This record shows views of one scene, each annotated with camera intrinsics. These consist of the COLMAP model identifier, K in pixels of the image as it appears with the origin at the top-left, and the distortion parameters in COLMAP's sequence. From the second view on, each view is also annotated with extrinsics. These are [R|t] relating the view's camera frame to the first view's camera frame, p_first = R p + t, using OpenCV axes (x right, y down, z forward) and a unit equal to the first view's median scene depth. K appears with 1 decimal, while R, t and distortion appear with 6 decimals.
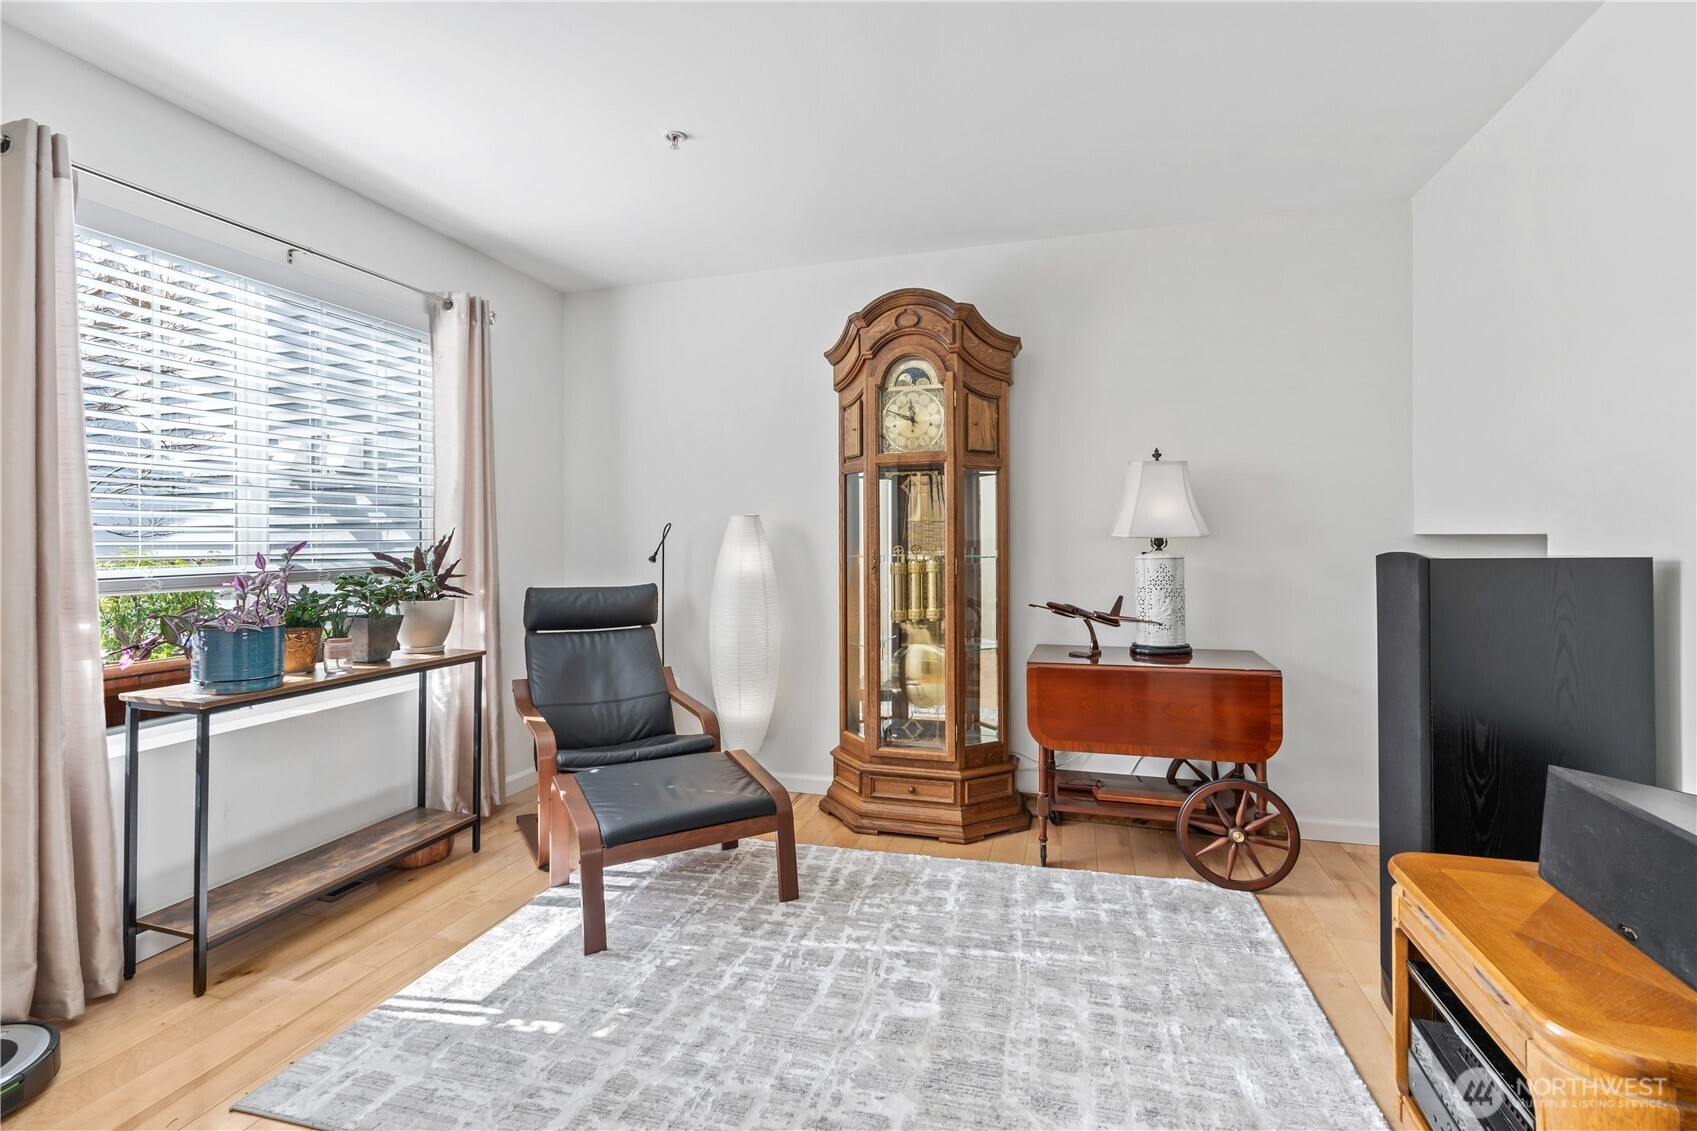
lens RADIAL K [[771.8, 0, 850.2], [0, 771.8, 546.2], [0, 0, 1]] dist [-0.013373, 0.002528]
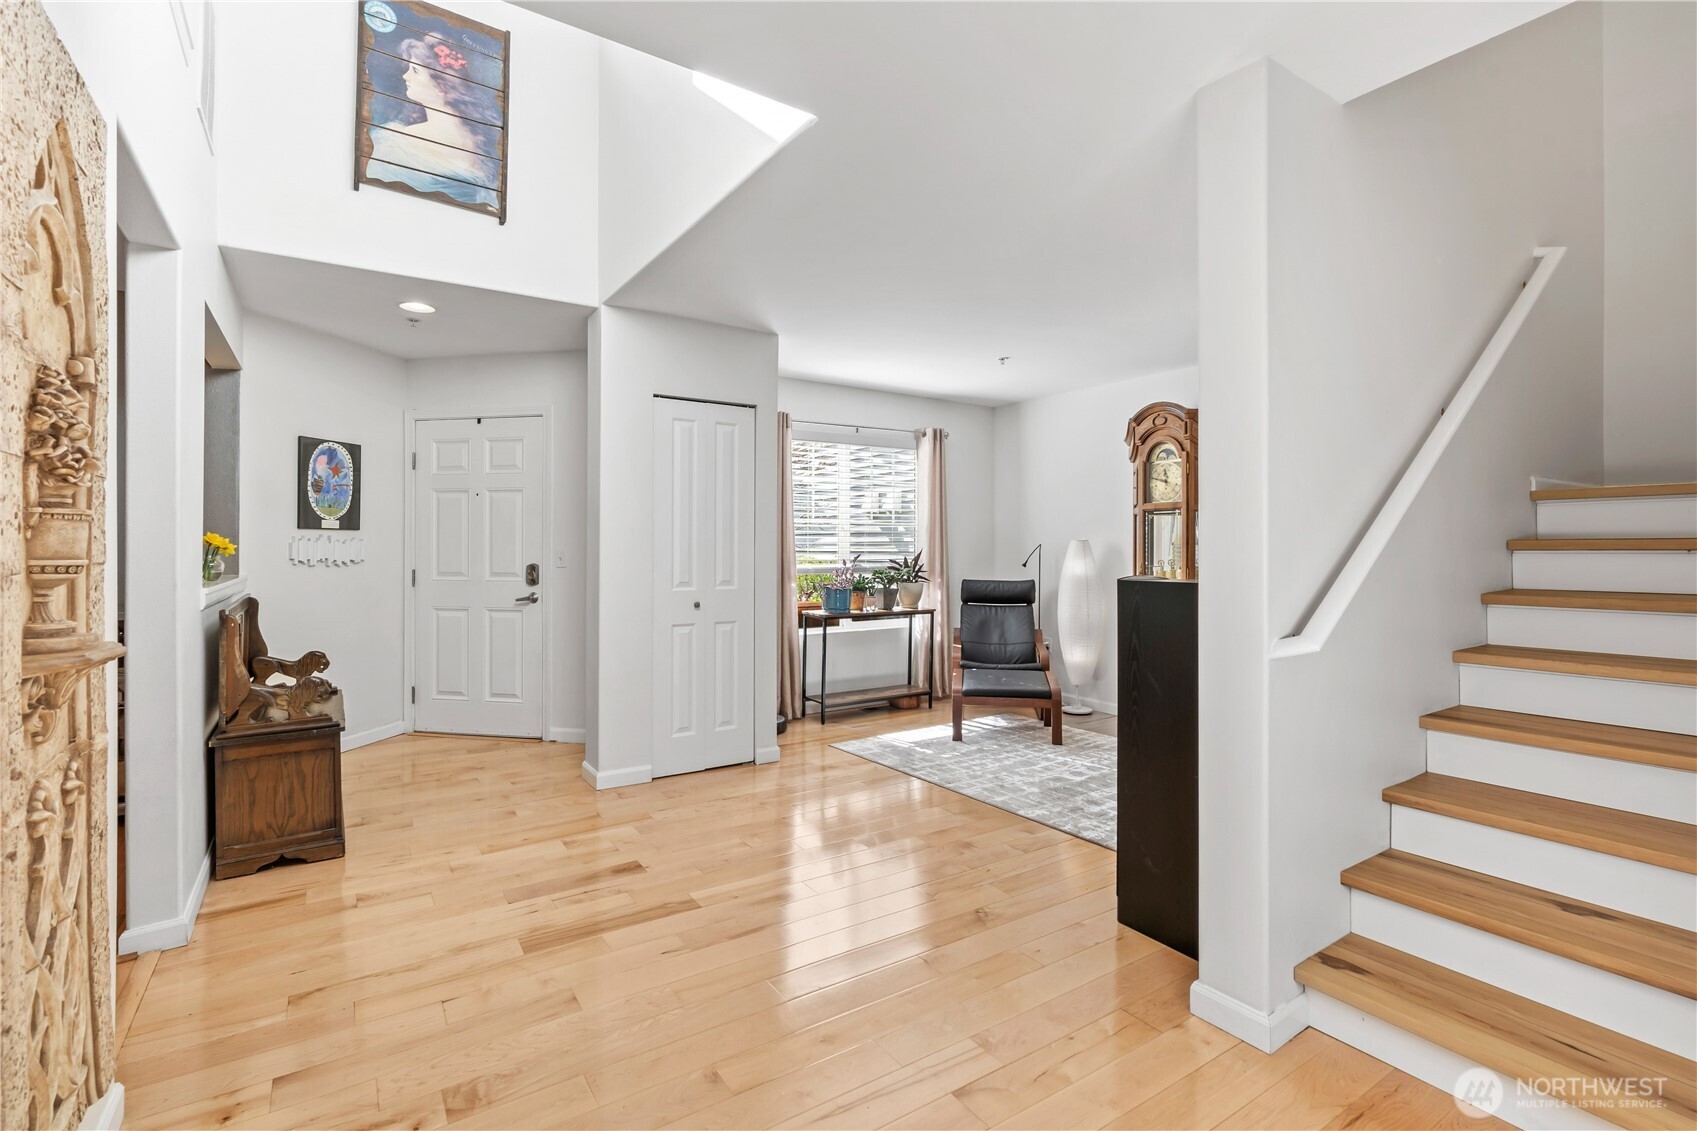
lens RADIAL K [[771.8, 0, 850.1], [0, 771.8, 556.9], [0, 0, 1]] dist [-0.013373, 0.002528]
pose [[0.769311, 0.014335, -0.638714, 0.679130], [-0.006345, 0.999870, 0.014799, -0.030494], [0.638843, -0.007333, 0.769302, -0.734401]]
